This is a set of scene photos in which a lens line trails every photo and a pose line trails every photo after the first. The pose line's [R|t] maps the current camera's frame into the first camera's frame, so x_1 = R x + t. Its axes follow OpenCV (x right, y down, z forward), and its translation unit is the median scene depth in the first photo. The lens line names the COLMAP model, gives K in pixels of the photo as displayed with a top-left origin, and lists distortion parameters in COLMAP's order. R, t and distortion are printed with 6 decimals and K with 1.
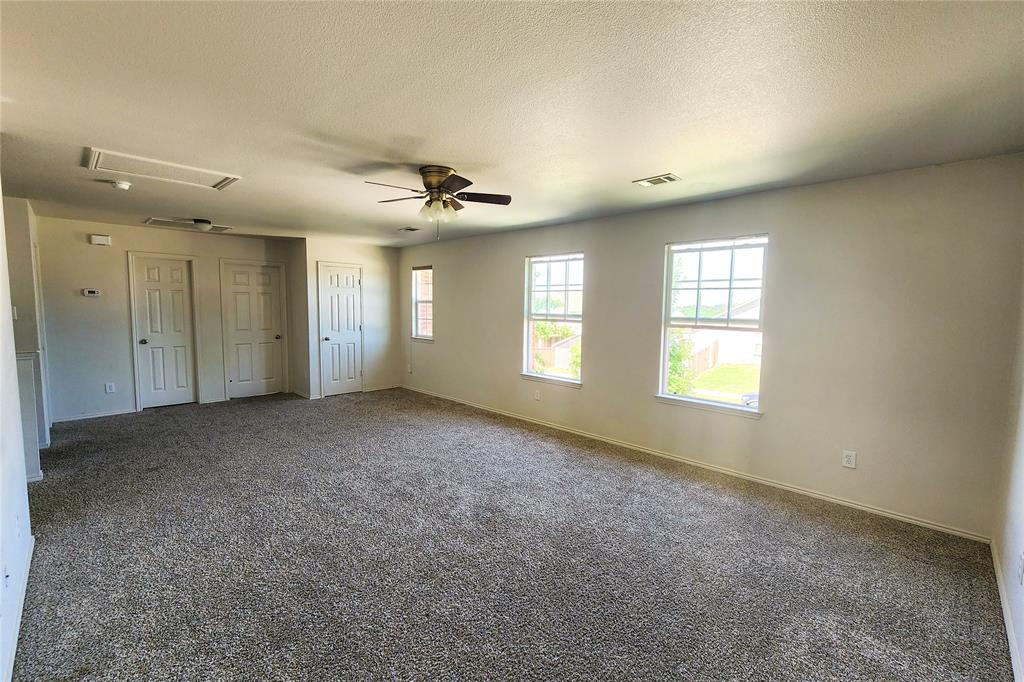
lens RADIAL K [[428.8, 0, 512.0], [0, 428.8, 341.0], [0, 0, 1]] dist [0.000867, 0.000088]
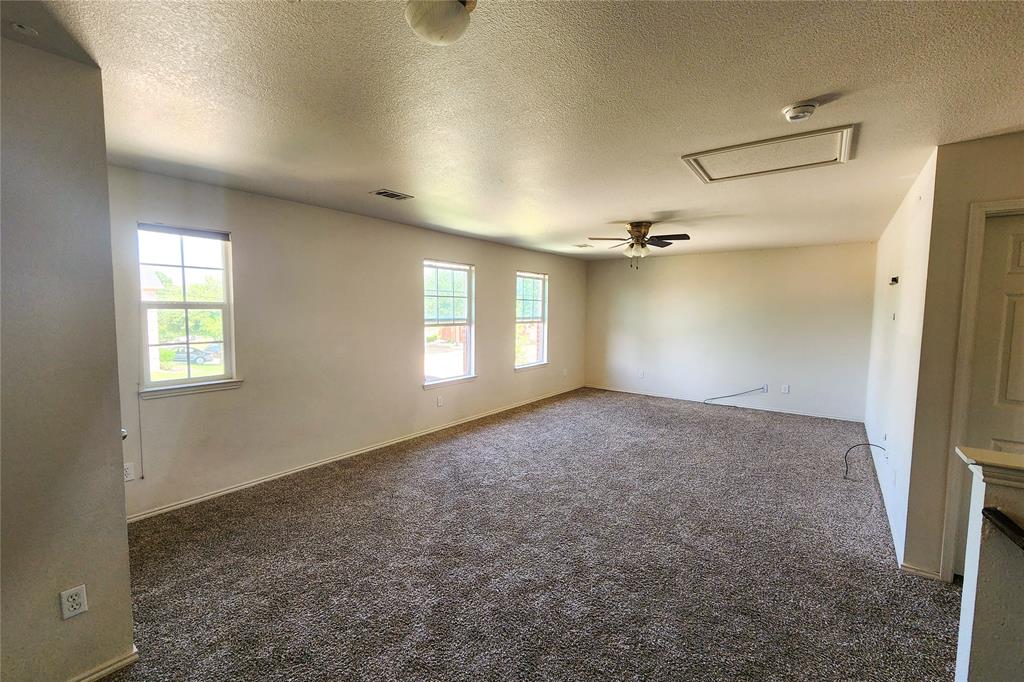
lens RADIAL K [[437.2, 0, 532.5], [0, 437.2, 340.7], [0, 0, 1]] dist [-0.000673, -0.001097]
pose [[-0.180182, -0.081772, 0.980228, -0.919121], [0.078812, 0.992134, 0.097252, -0.090028], [-0.980471, 0.094777, -0.172321, 0.916796]]
